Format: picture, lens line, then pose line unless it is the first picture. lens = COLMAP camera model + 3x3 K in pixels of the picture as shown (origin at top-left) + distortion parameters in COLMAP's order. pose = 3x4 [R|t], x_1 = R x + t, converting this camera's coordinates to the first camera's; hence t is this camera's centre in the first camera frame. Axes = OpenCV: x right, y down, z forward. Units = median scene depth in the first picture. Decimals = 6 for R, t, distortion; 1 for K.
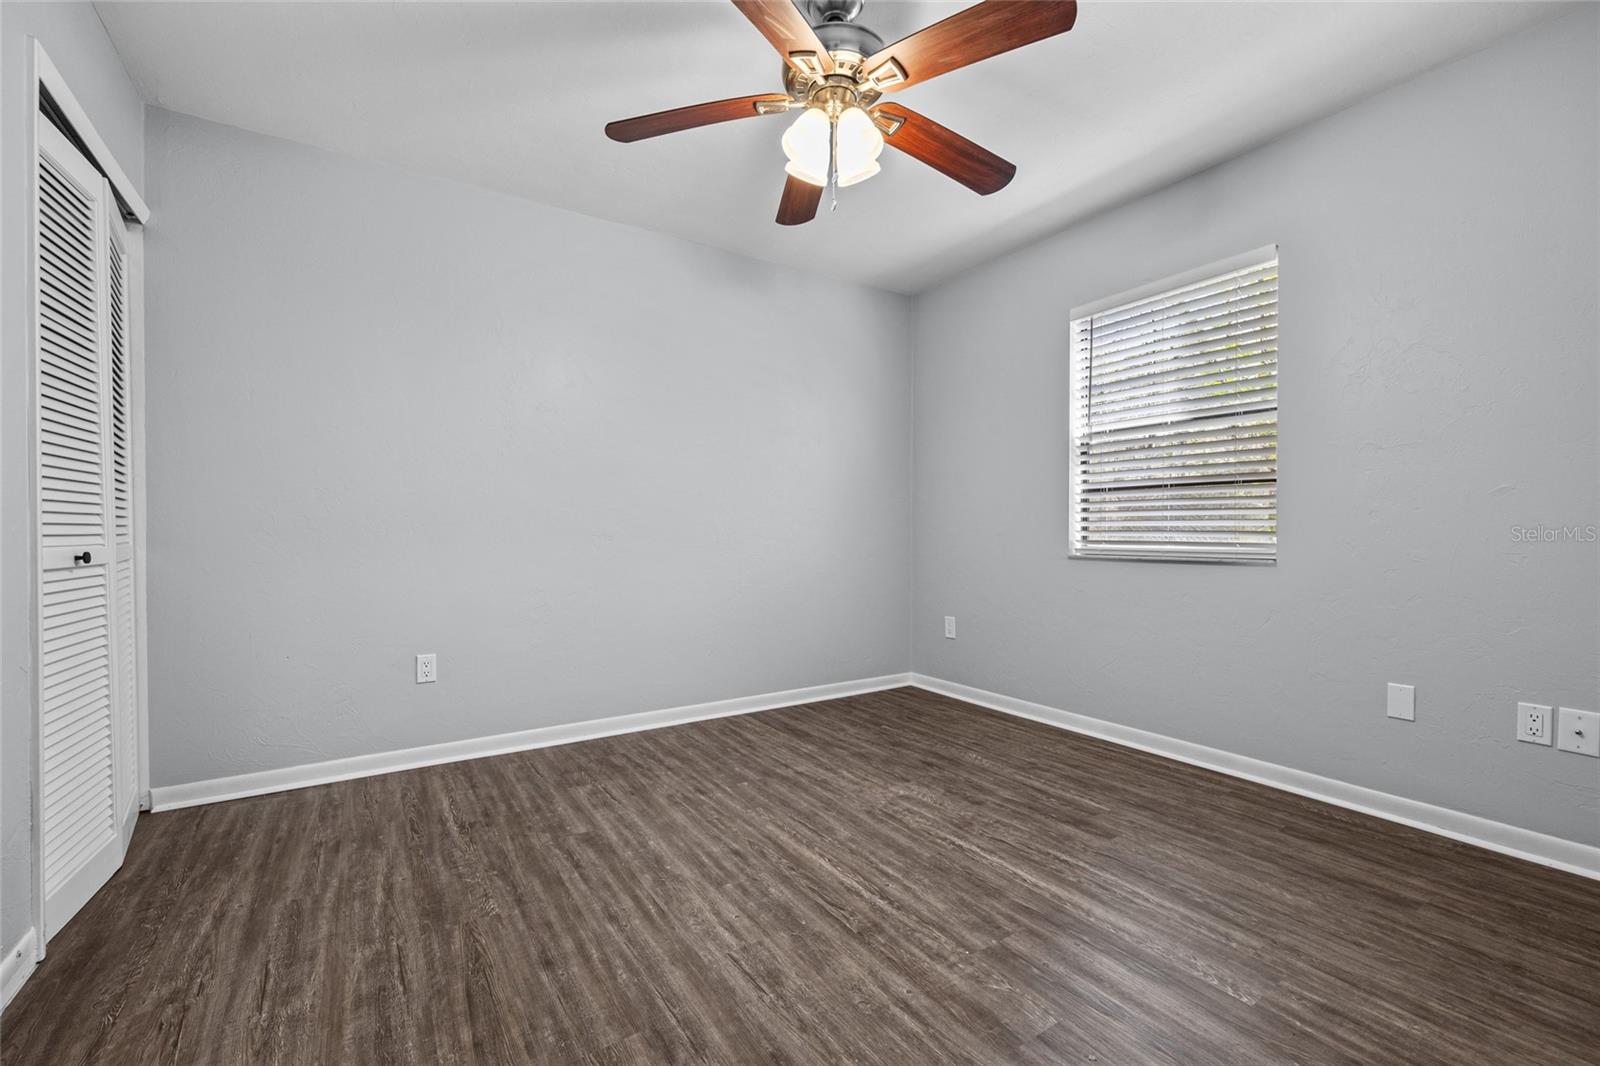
lens RADIAL K [[646.8, 0, 803.7], [0, 646.8, 521.0], [0, 0, 1]] dist [-0.001233, -0.000078]
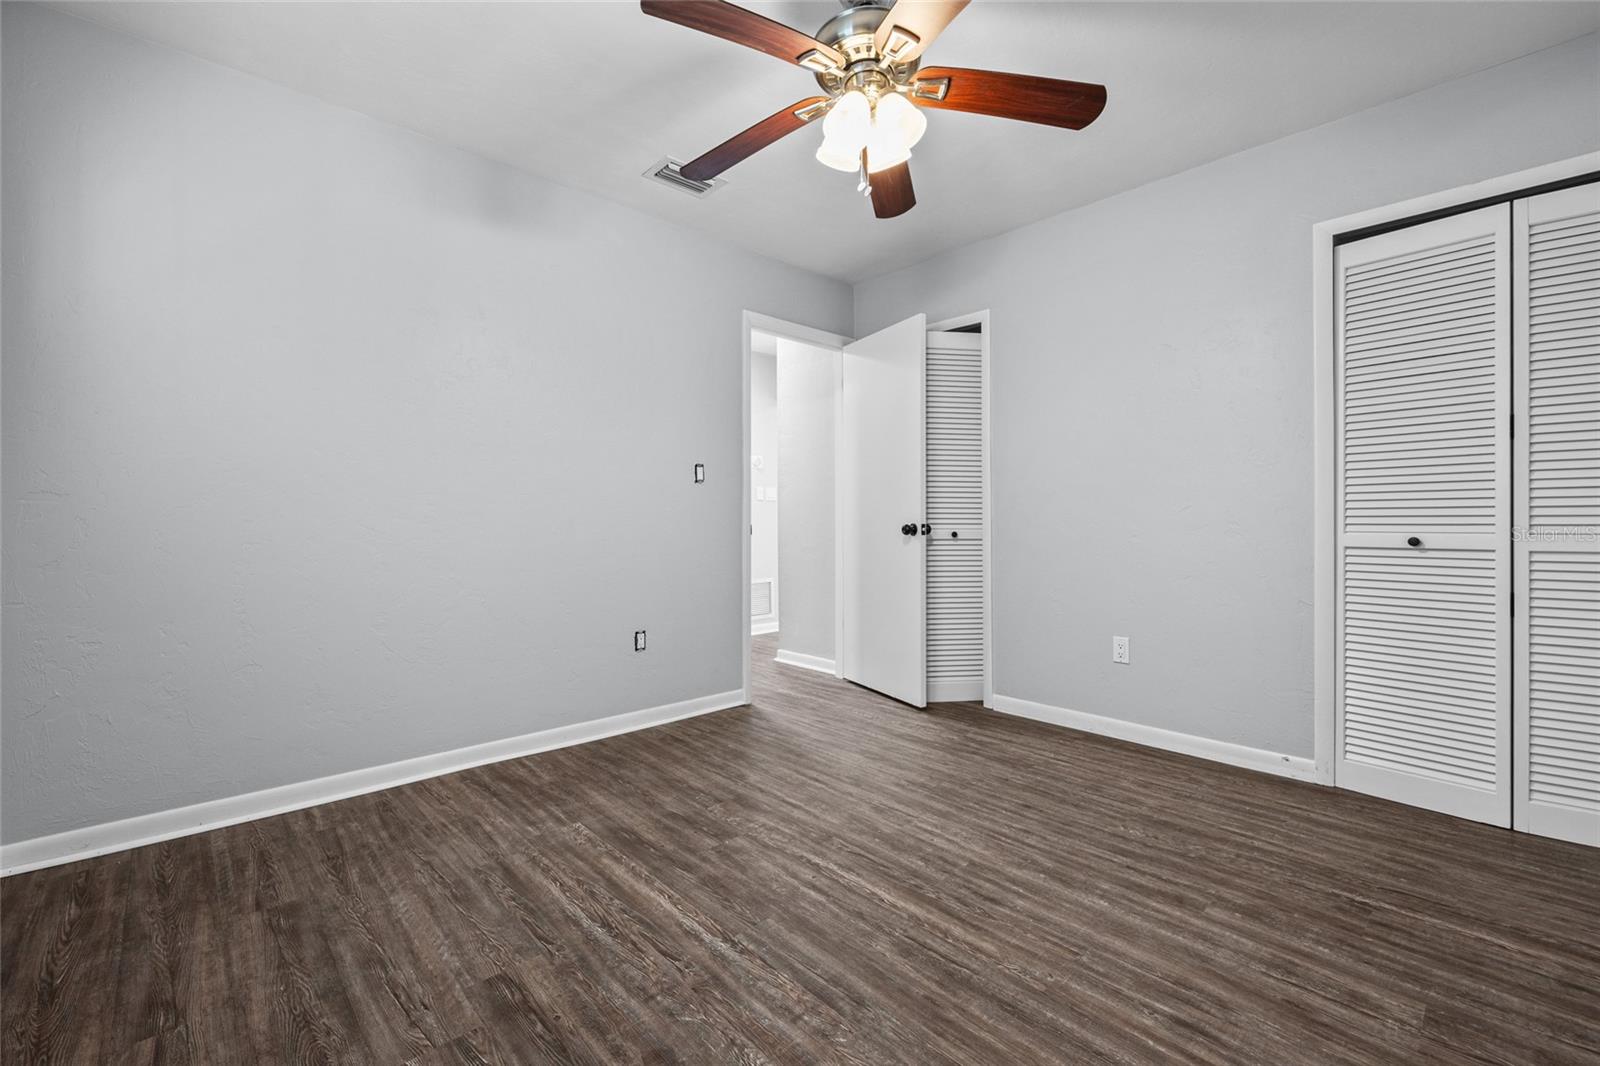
lens RADIAL K [[658.8, 0, 799.8], [0, 658.8, 529.5], [0, 0, 1]] dist [-0.001105, -0.000440]
pose [[-0.985186, 0.003756, -0.171446, 0.306948], [0.004292, 0.999987, -0.002756, 0.028149], [0.171434, -0.003451, -0.985190, 1.901191]]
